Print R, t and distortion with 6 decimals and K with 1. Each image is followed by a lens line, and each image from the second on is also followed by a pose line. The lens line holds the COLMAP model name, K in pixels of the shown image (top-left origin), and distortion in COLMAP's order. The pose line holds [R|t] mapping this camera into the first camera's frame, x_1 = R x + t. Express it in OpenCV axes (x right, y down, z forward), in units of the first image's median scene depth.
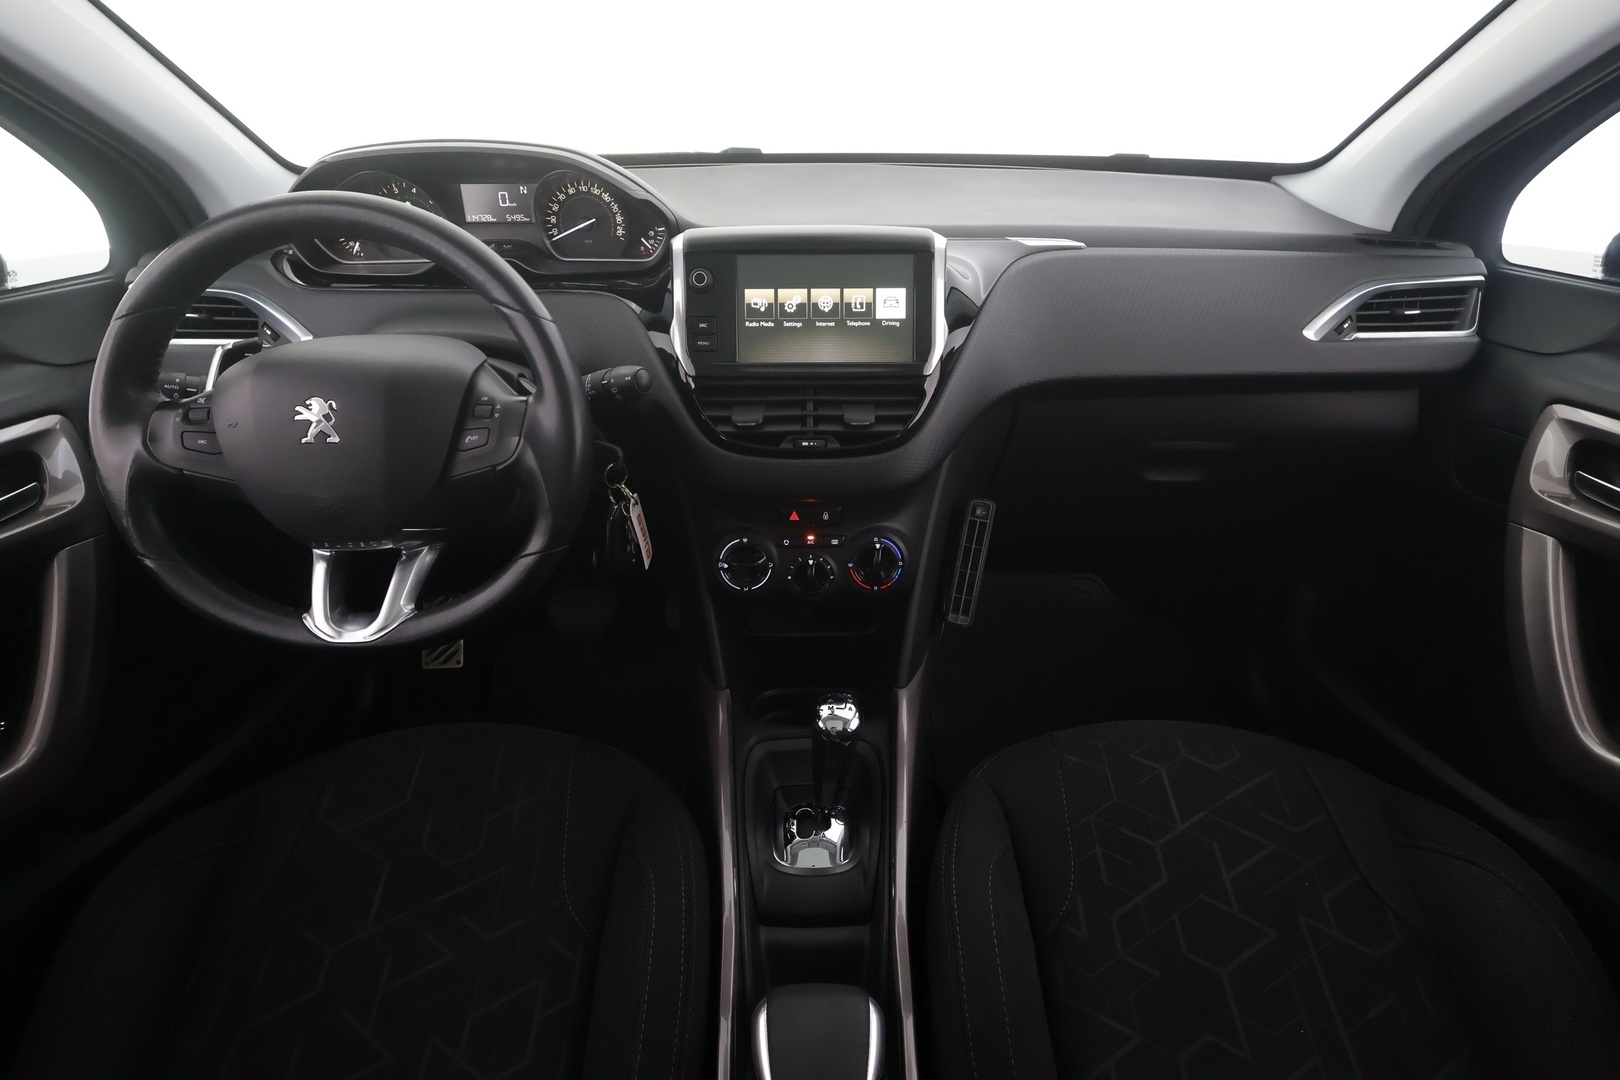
lens RADIAL K [[799.1, 0, 810.0], [0, 799.1, 540.0], [0, 0, 1]] dist [-0.000905, 0.001022]
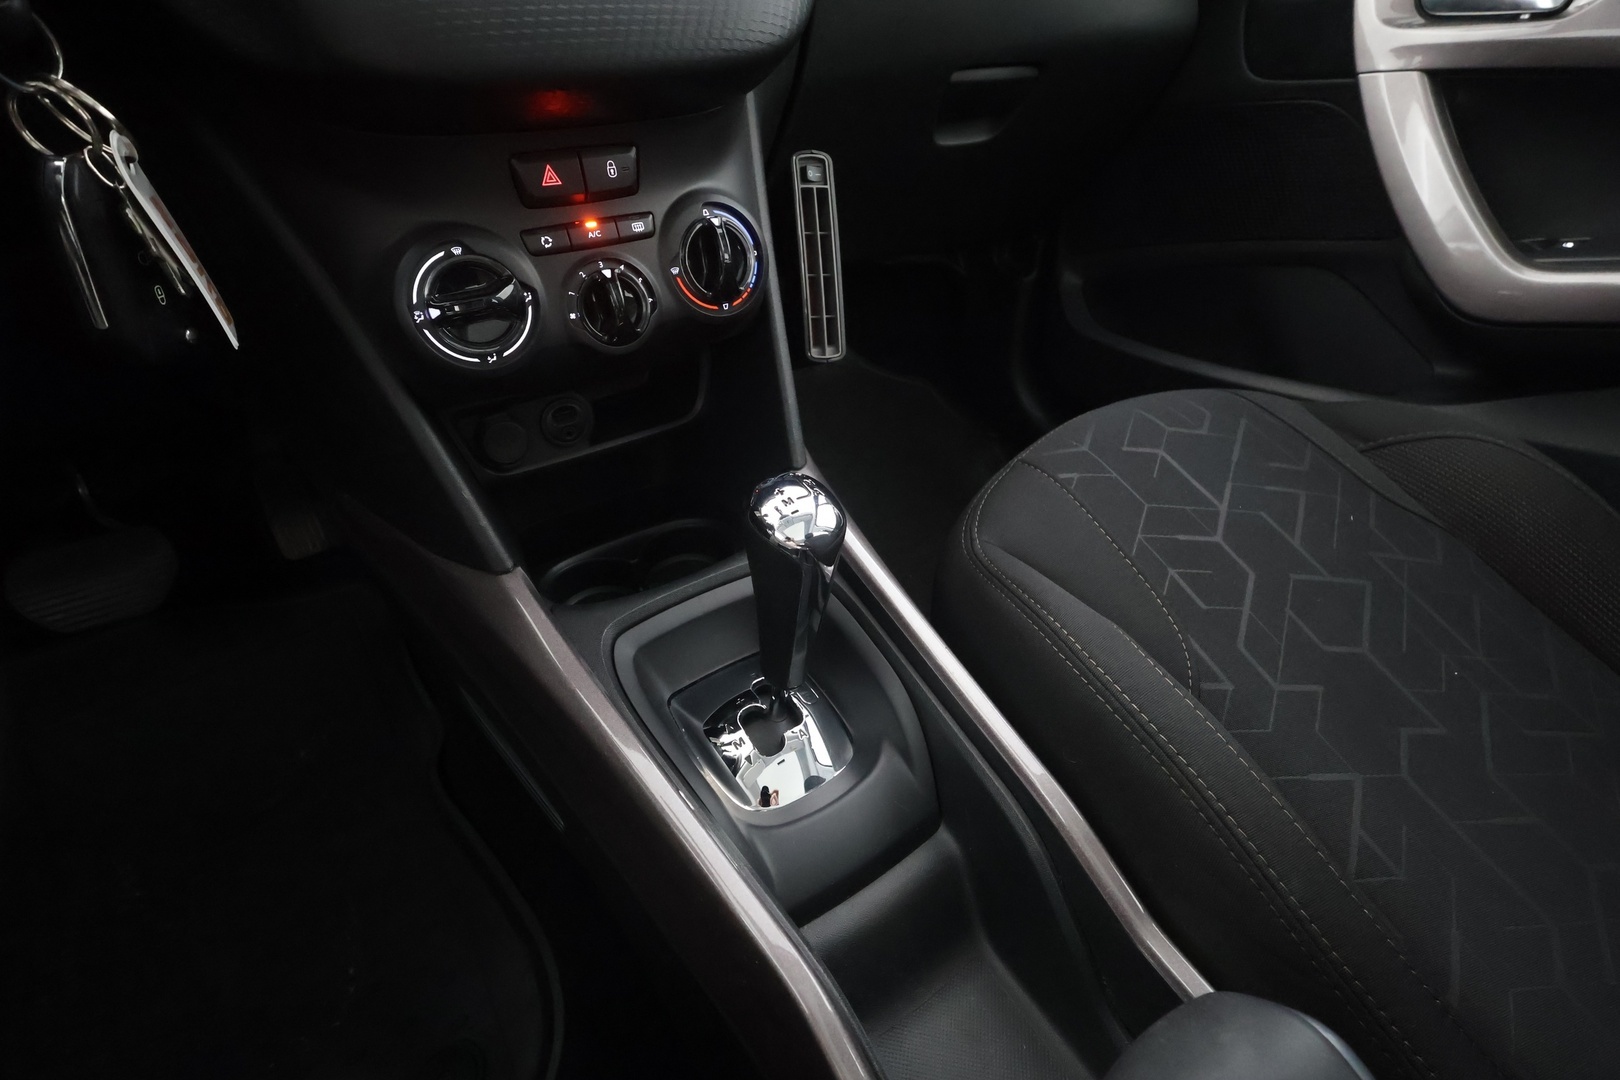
lens RADIAL K [[745.9, 0, 810.0], [0, 745.9, 540.0], [0, 0, 1]] dist [-0.000367, 0.000609]
pose [[0.829169, -0.330466, 0.450856, -0.164244], [0.259083, 0.941874, 0.213889, 0.120762], [-0.495332, -0.060541, 0.866591, 0.515845]]
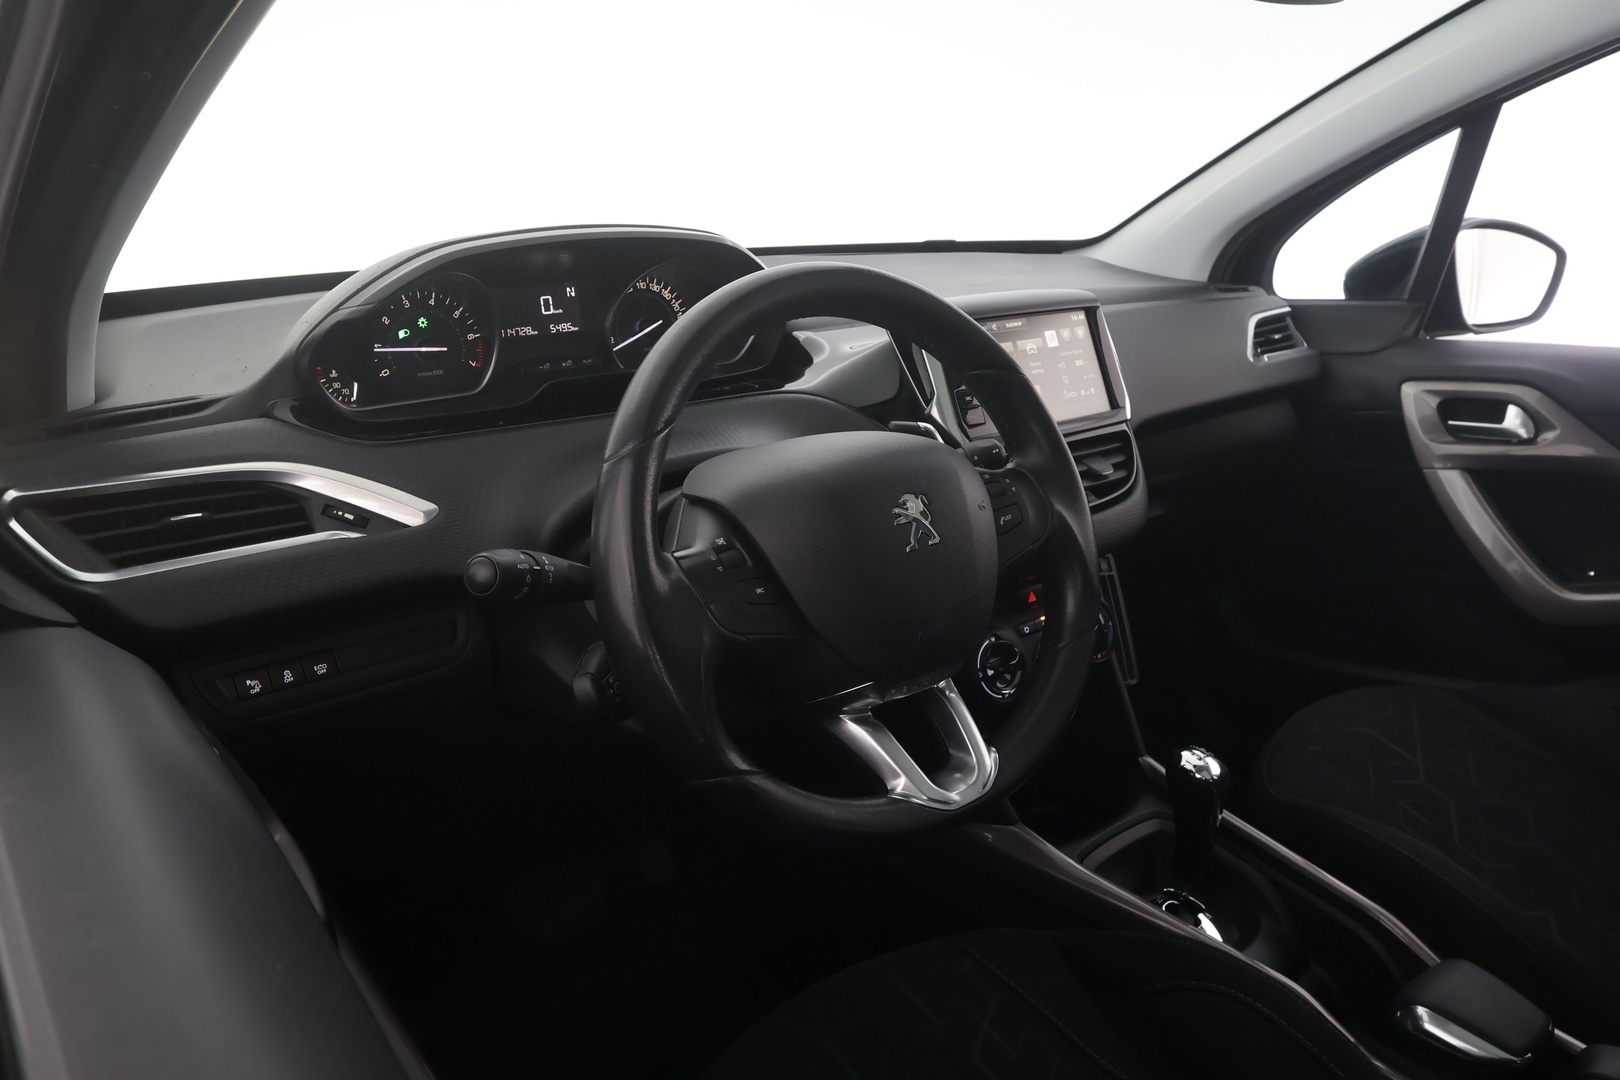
lens RADIAL K [[1141.0, 0, 810.0], [0, 1141.0, 540.0], [0, 0, 1]] dist [0.002459, 0.003147]
pose [[0.772284, -0.192380, 0.605448, -0.973245], [0.325690, 0.938167, -0.117337, -0.020225], [-0.545438, 0.287806, 0.787188, 0.105667]]
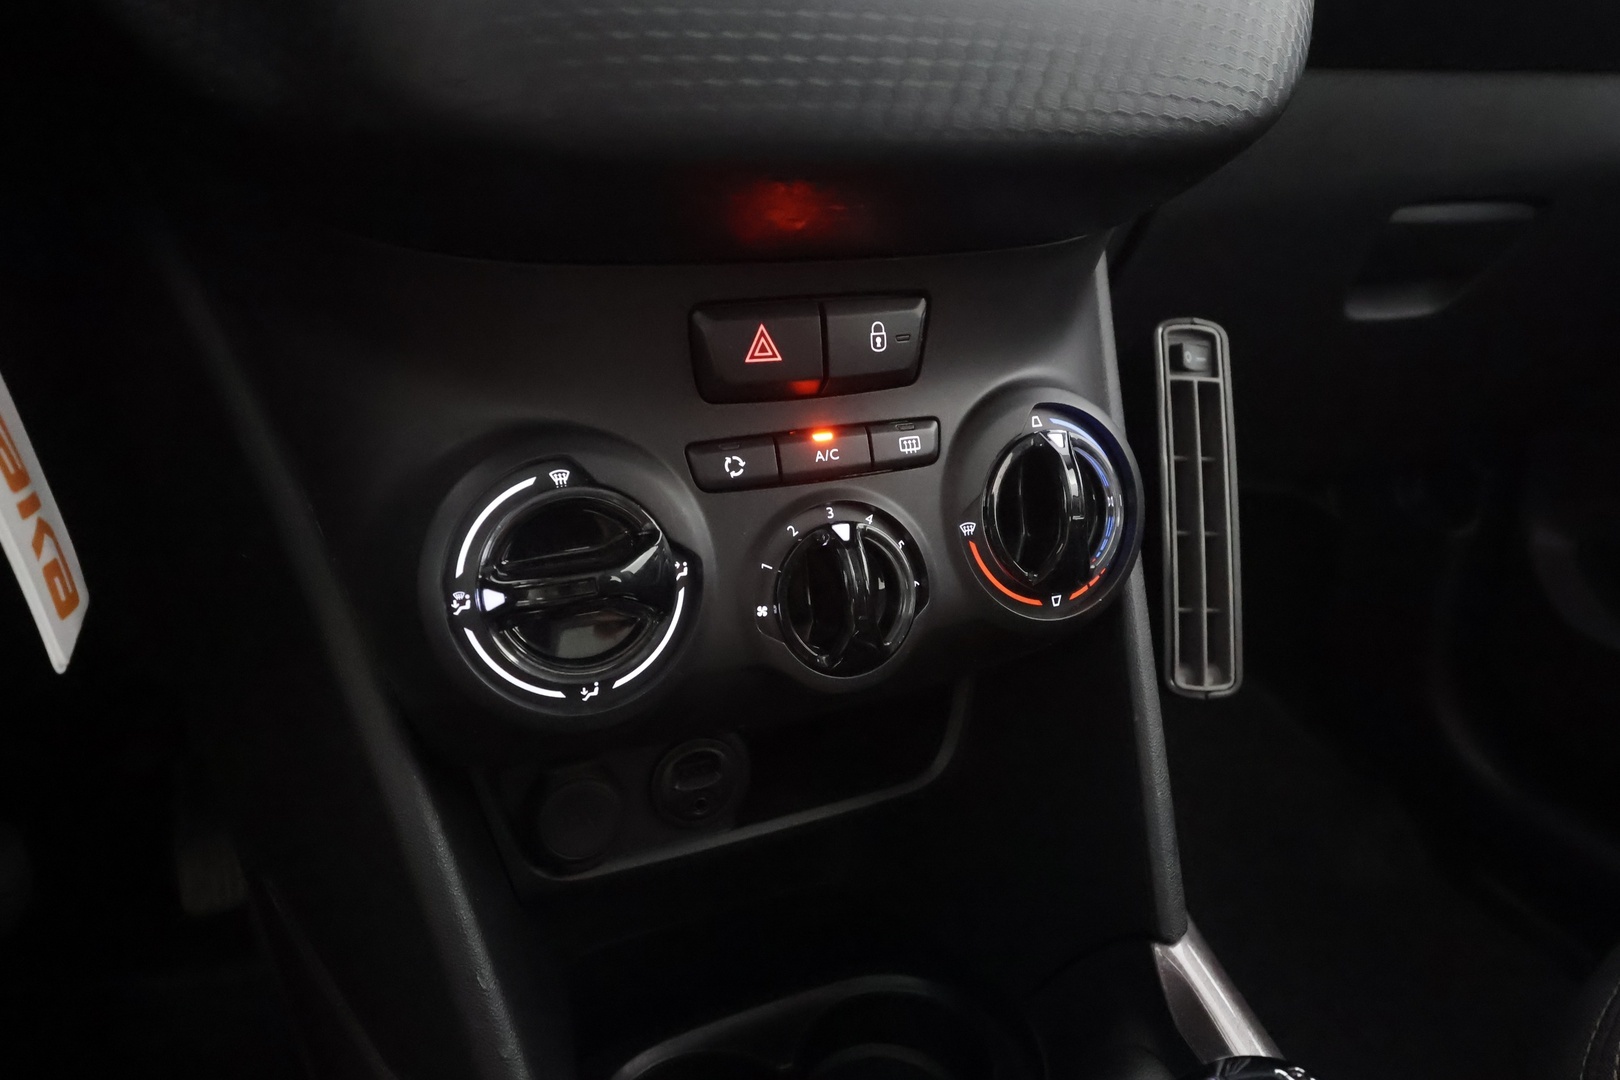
lens RADIAL K [[1069.7, 0, 810.0], [0, 1069.7, 540.0], [0, 0, 1]] dist [0.004510, 0.001028]
pose [[0.916575, -0.134035, 0.376730, -0.134943], [0.179814, 0.979673, -0.088928, 0.058420], [-0.357153, 0.149251, 0.922045, 0.702844]]
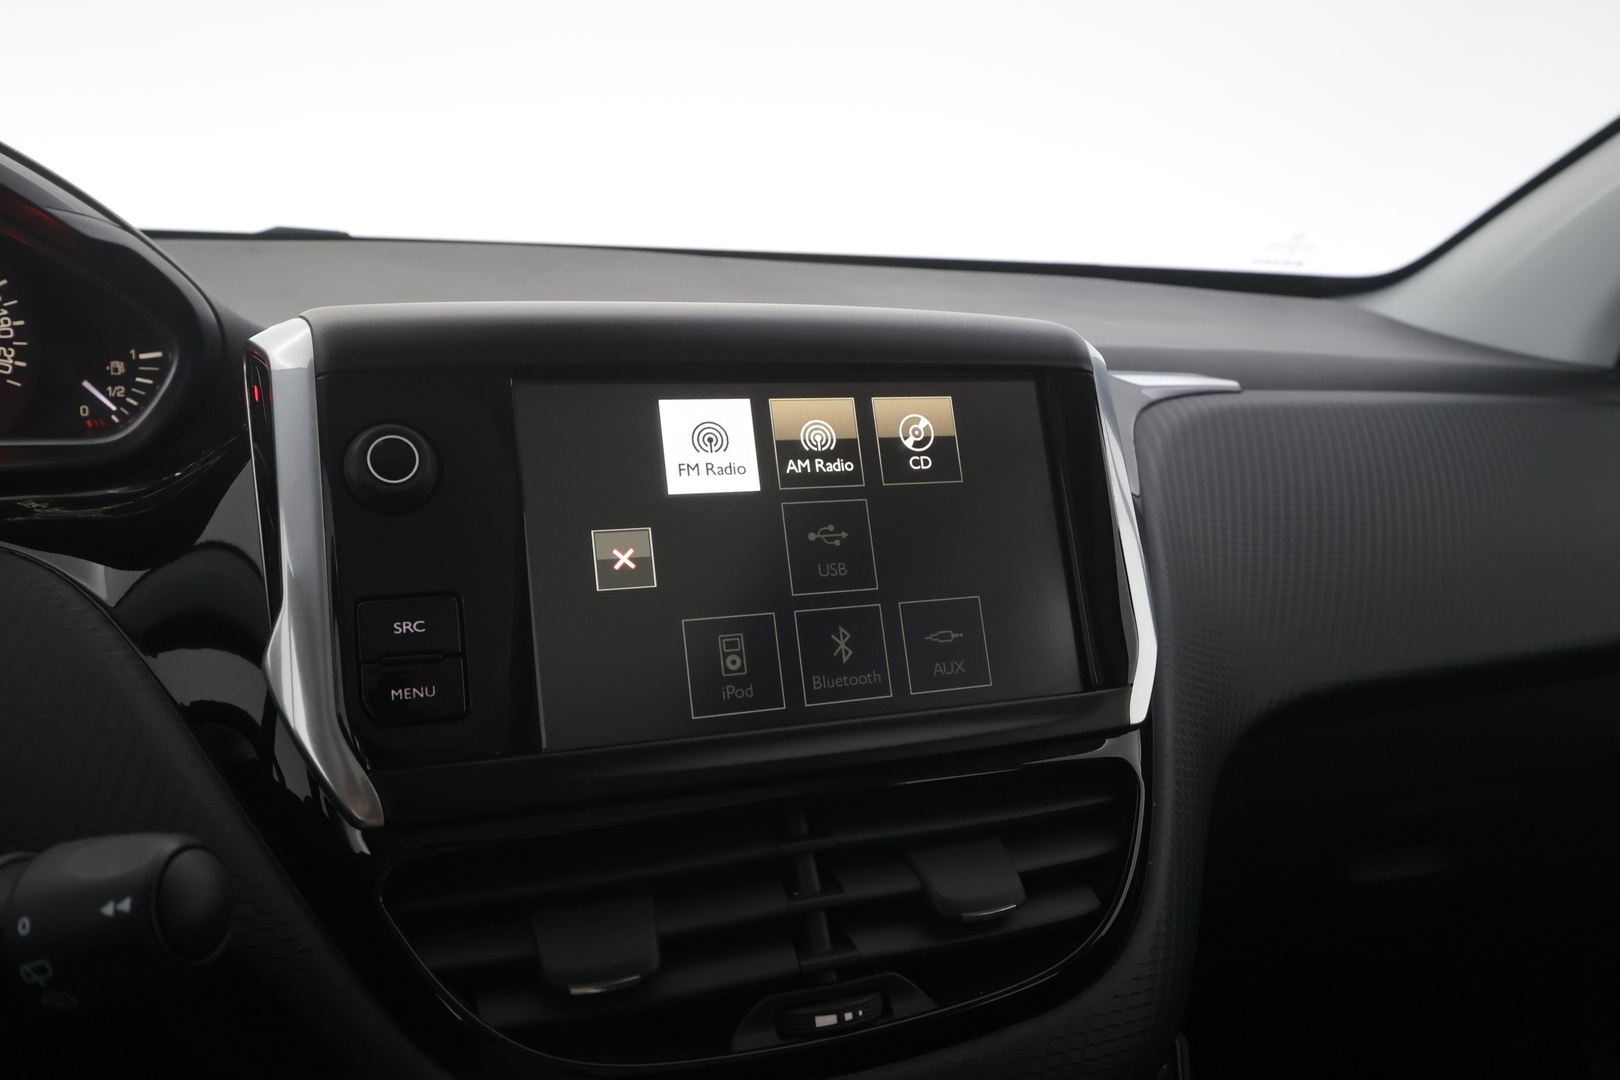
lens RADIAL K [[1269.9, 0, 810.0], [0, 1269.9, 540.0], [0, 0, 1]] dist [0.000507, 0.002589]
pose [[0.926987, -0.048050, 0.372003, -0.147193], [0.156275, 0.951061, -0.266573, -0.145206], [-0.340989, 0.305245, 0.889130, 0.509022]]
